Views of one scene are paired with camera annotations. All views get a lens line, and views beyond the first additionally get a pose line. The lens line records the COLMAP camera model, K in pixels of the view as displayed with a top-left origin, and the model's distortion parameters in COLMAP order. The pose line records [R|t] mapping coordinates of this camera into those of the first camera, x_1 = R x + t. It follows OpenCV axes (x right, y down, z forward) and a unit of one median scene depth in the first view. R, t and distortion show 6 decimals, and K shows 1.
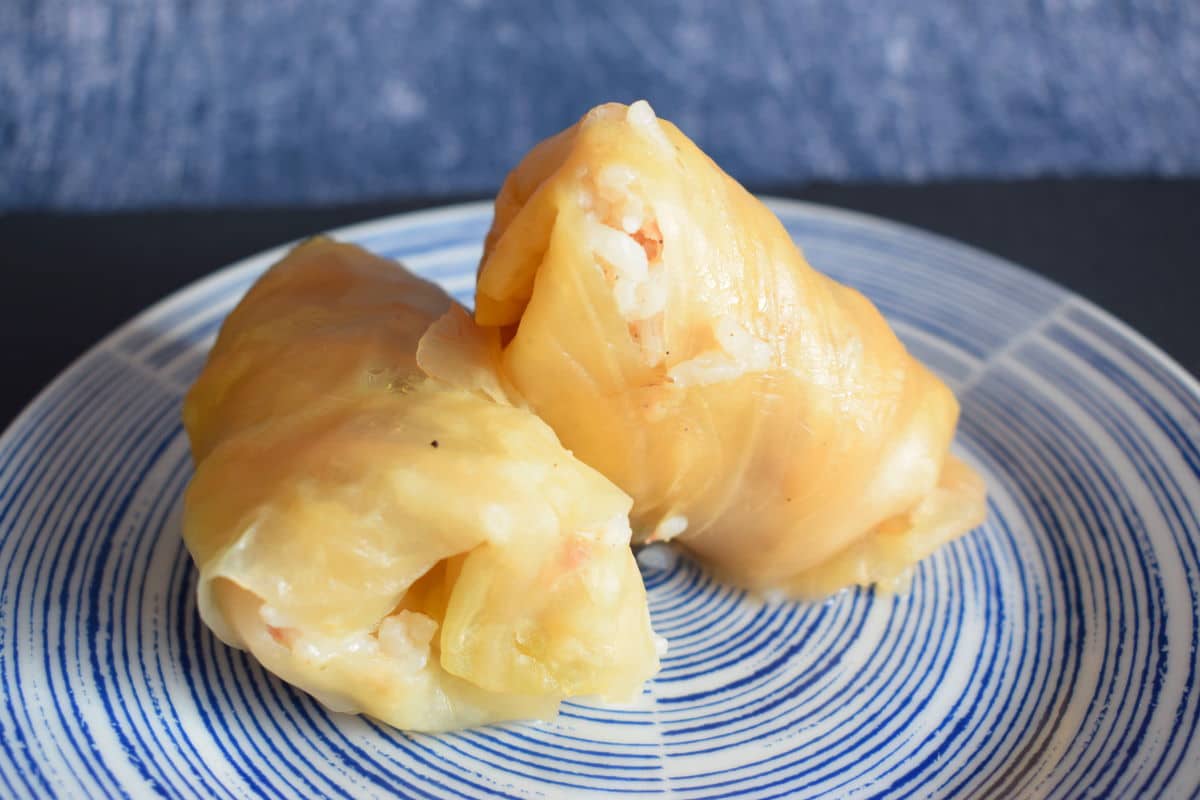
lens RADIAL K [[1515.8, 0, 600.0], [0, 1515.8, 400.0], [0, 0, 1]] dist [-0.003335, 0.008372]
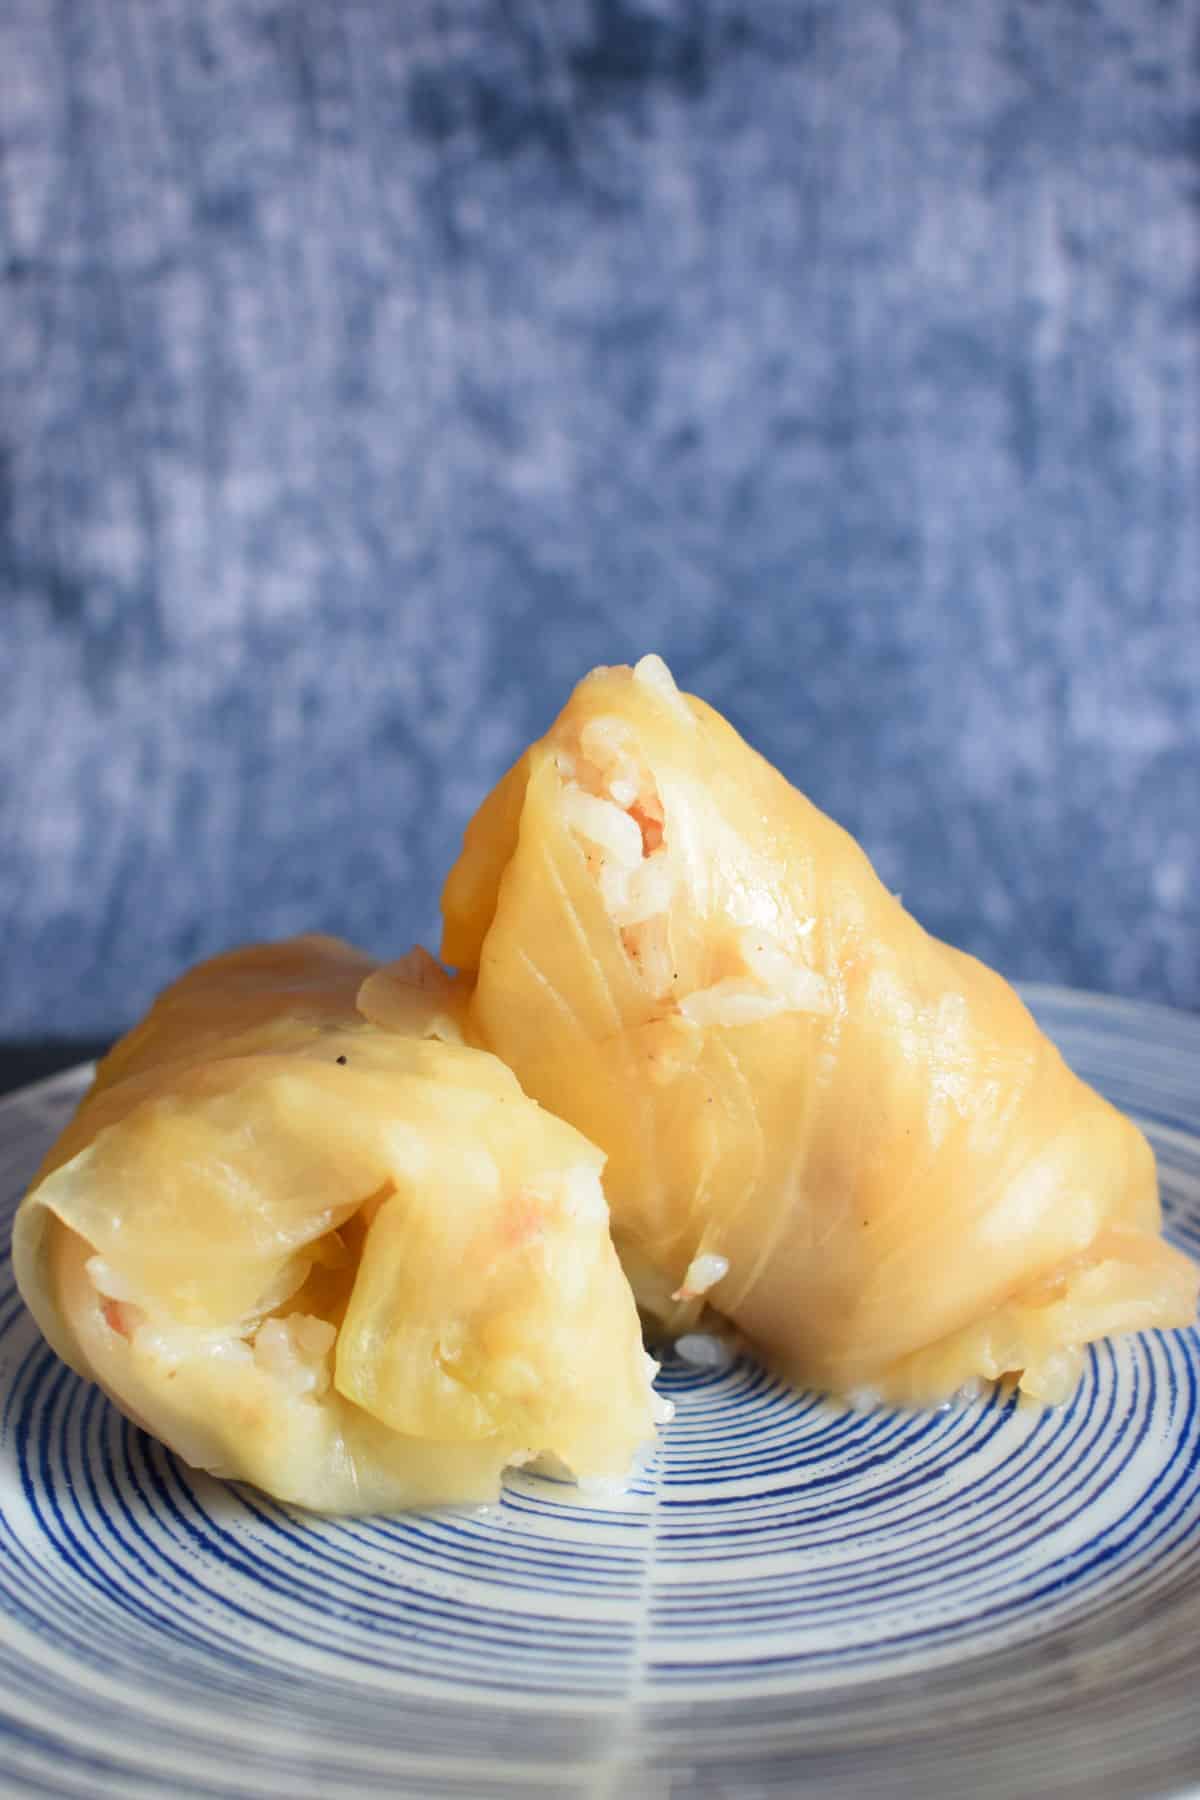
lens RADIAL K [[2273.8, 0, 577.4], [0, 2273.8, 899.4], [0, 0, 1]] dist [-0.003335, 0.008372]
pose [[0.986326, 0.010124, -0.164493, 0.173652], [-0.059991, 0.951690, -0.301144, 0.260919], [0.153497, 0.306894, 0.939284, -0.054083]]
